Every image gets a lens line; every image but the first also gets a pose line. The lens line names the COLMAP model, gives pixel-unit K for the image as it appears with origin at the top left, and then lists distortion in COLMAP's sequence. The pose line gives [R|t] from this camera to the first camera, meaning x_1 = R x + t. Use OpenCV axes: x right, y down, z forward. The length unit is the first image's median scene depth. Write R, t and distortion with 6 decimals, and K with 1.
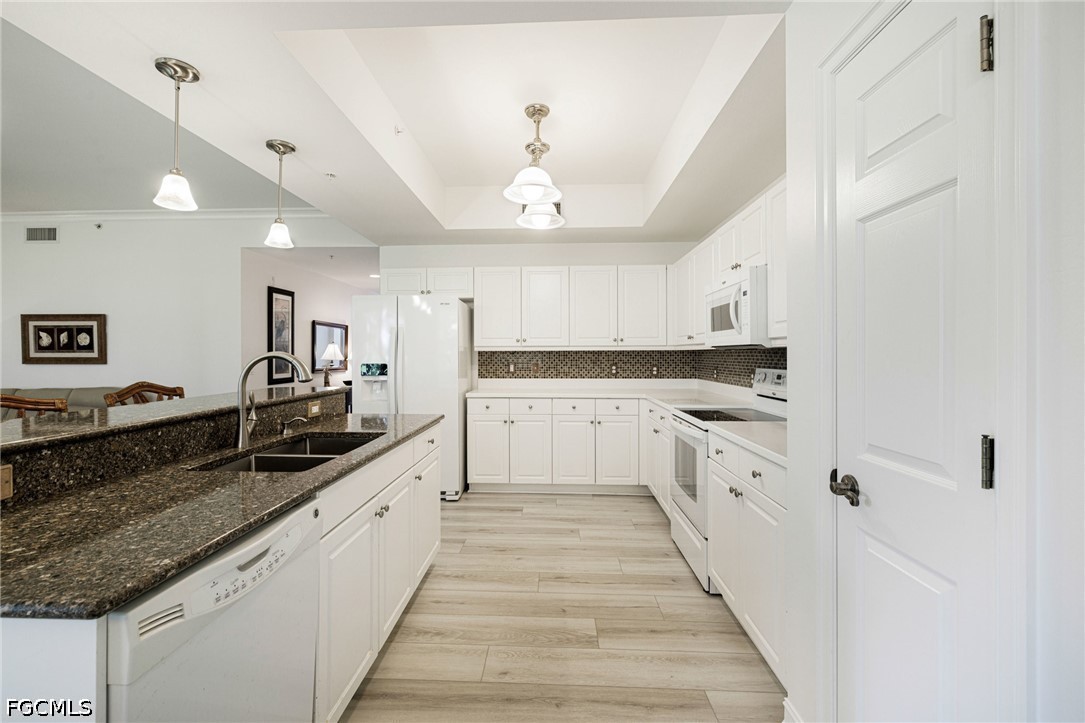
lens RADIAL K [[473.5, 0, 542.3], [0, 473.5, 352.8], [0, 0, 1]] dist [0.000466, 0.000167]
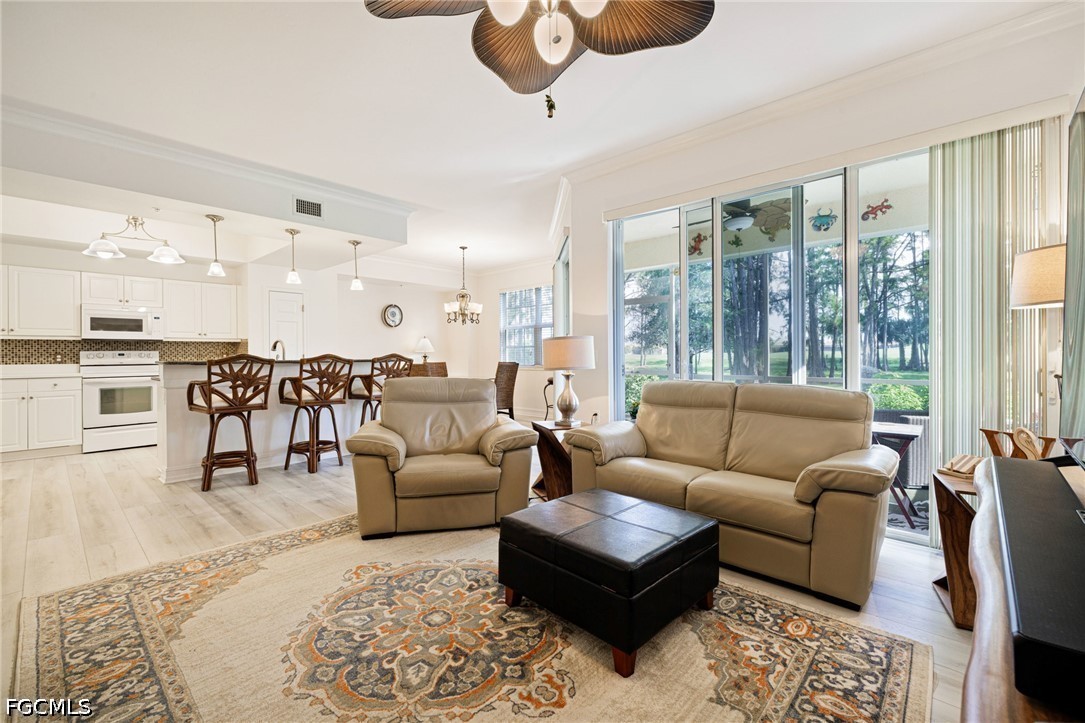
lens RADIAL K [[459.2, 0, 536.0], [0, 459.2, 354.8], [0, 0, 1]] dist [-0.000654, 0.000153]
pose [[-0.758033, 0.003599, 0.652207, -1.546514], [0.003255, 0.999993, -0.001735, 0.042244], [-0.652209, 0.000808, -0.758039, 0.923273]]
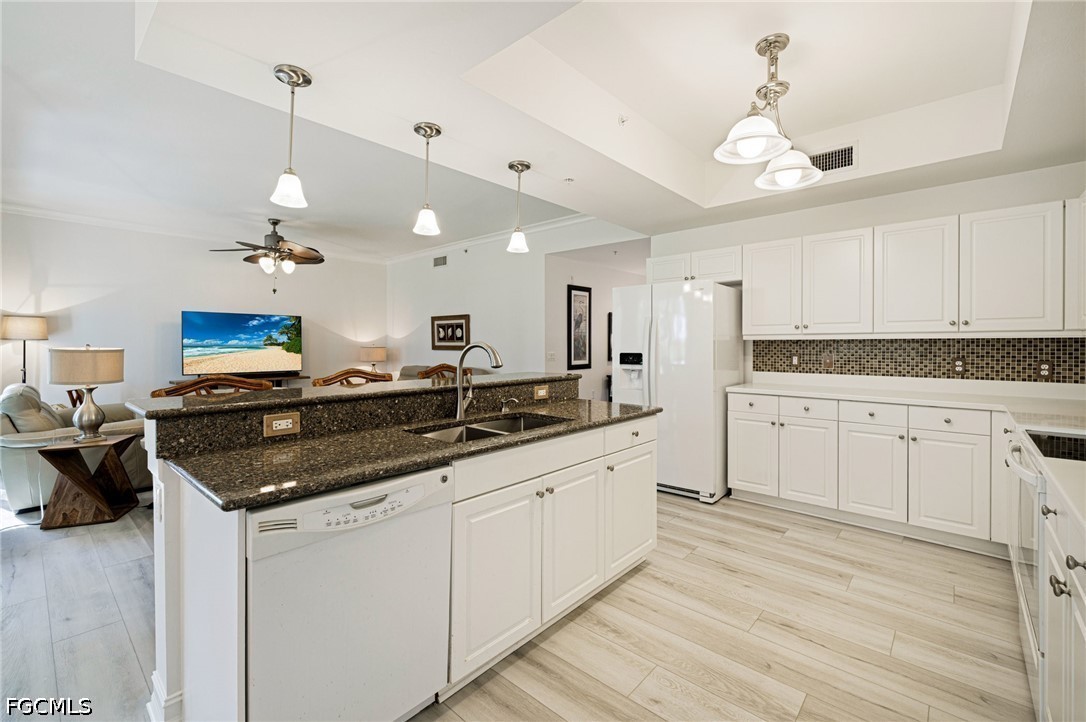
lens RADIAL K [[476.6, 0, 536.1], [0, 476.6, 345.4], [0, 0, 1]] dist [0.003022, 0.000196]
pose [[0.763329, 0.003240, -0.646001, 0.148655], [0.001481, 0.999976, 0.006765, -0.000457], [0.646008, -0.006121, 0.763306, 0.077674]]
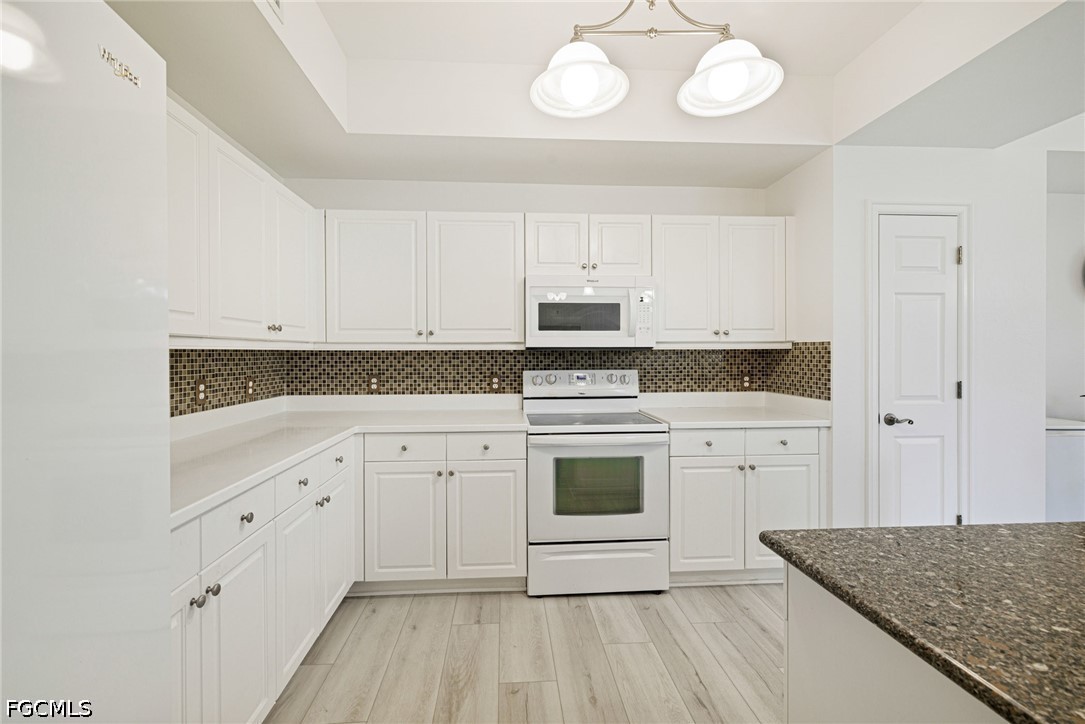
lens RADIAL K [[464.4, 0, 534.6], [0, 464.4, 353.8], [0, 0, 1]] dist [-0.000251, 0.000117]
pose [[-0.104052, 0.000221, 0.994572, -0.367643], [-0.000481, 1.000000, -0.000272, -0.000955], [-0.994572, -0.000506, -0.104052, 0.831954]]
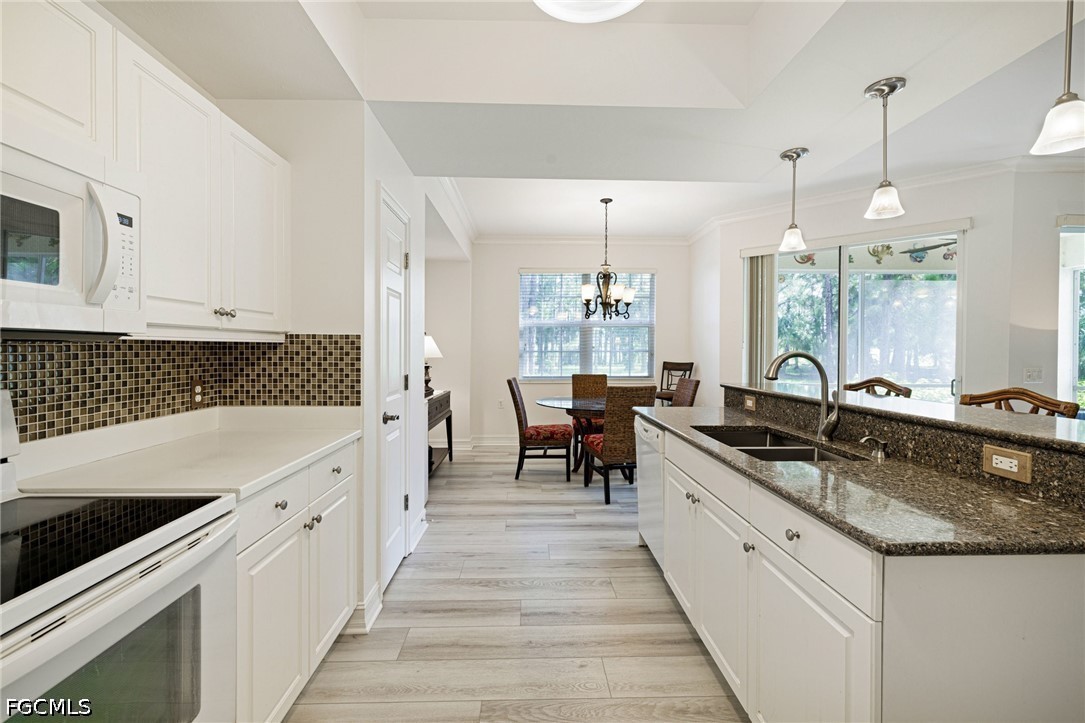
lens RADIAL K [[462.4, 0, 543.8], [0, 462.4, 352.0], [0, 0, 1]] dist [-0.000220, 0.000022]
pose [[-0.997872, -0.002545, -0.065146, 0.031615], [-0.002750, 0.999992, 0.003060, -0.000923], [0.065138, 0.003233, -0.997871, 0.902156]]
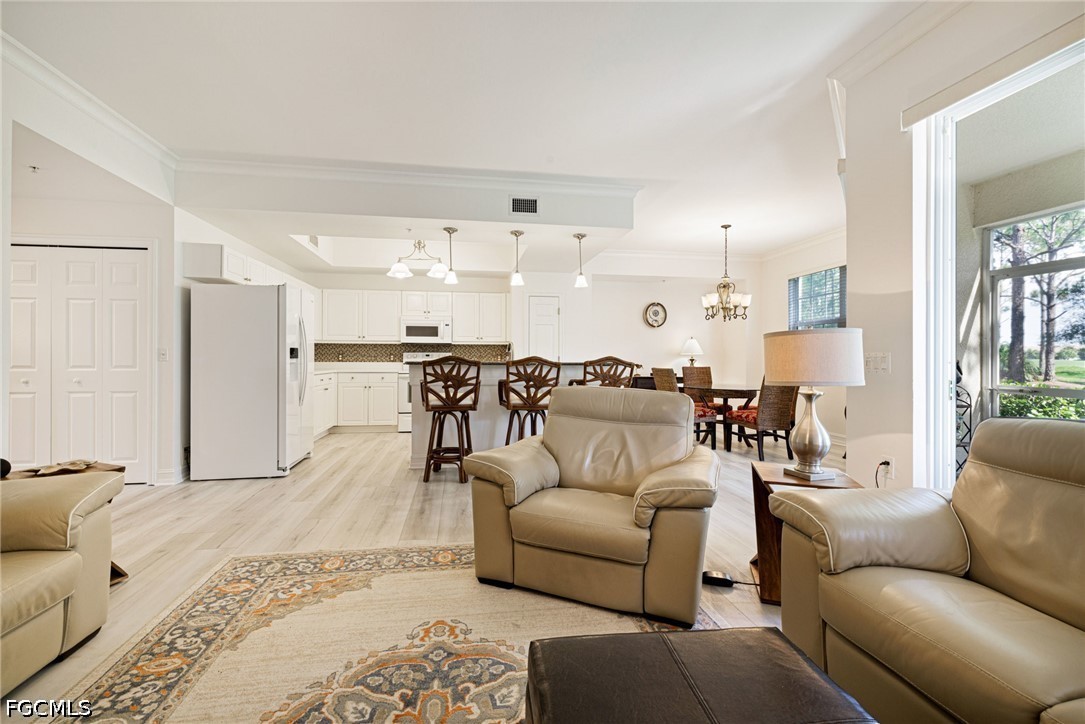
lens RADIAL K [[463.2, 0, 537.4], [0, 463.2, 356.8], [0, 0, 1]] dist [0.000803, 0.000082]
pose [[-0.202930, -0.000011, 0.979193, -1.479006], [-0.007867, 0.999968, -0.001619, 0.039836], [-0.979162, -0.008032, -0.202924, 0.633448]]
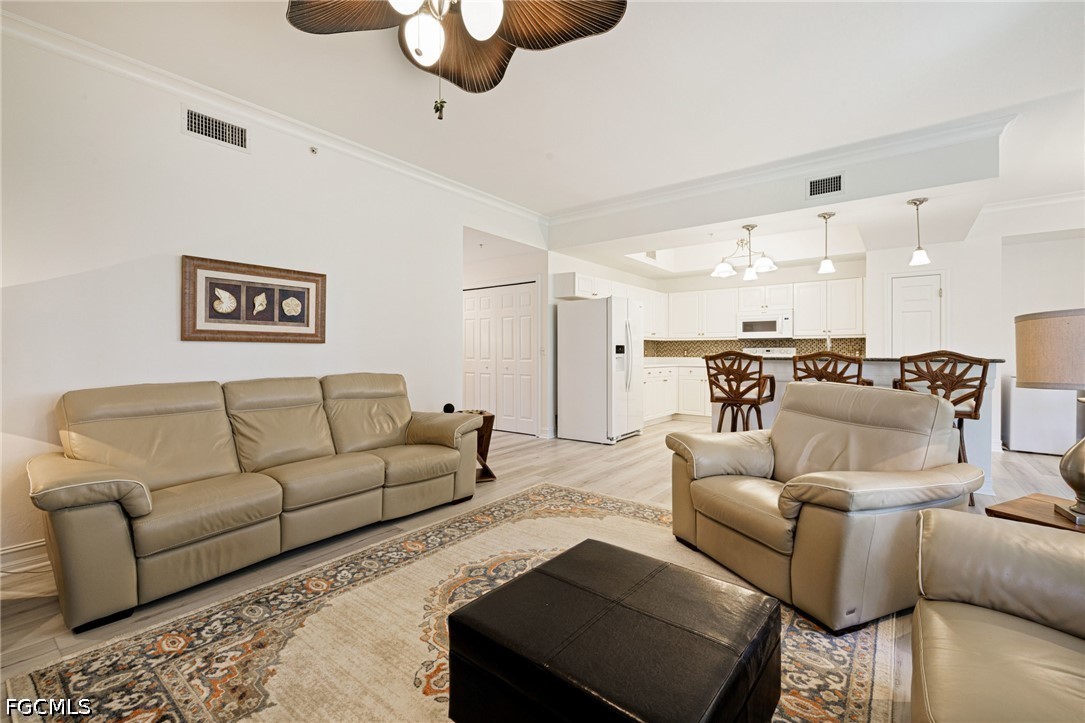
lens RADIAL K [[473.5, 0, 542.3], [0, 473.5, 352.8], [0, 0, 1]] dist [0.000466, 0.000167]
pose [[0.573556, 0.000091, 0.819166, -1.584226], [-0.005690, 0.999976, 0.003873, 0.040501], [-0.819147, -0.006883, 0.573543, 0.362250]]
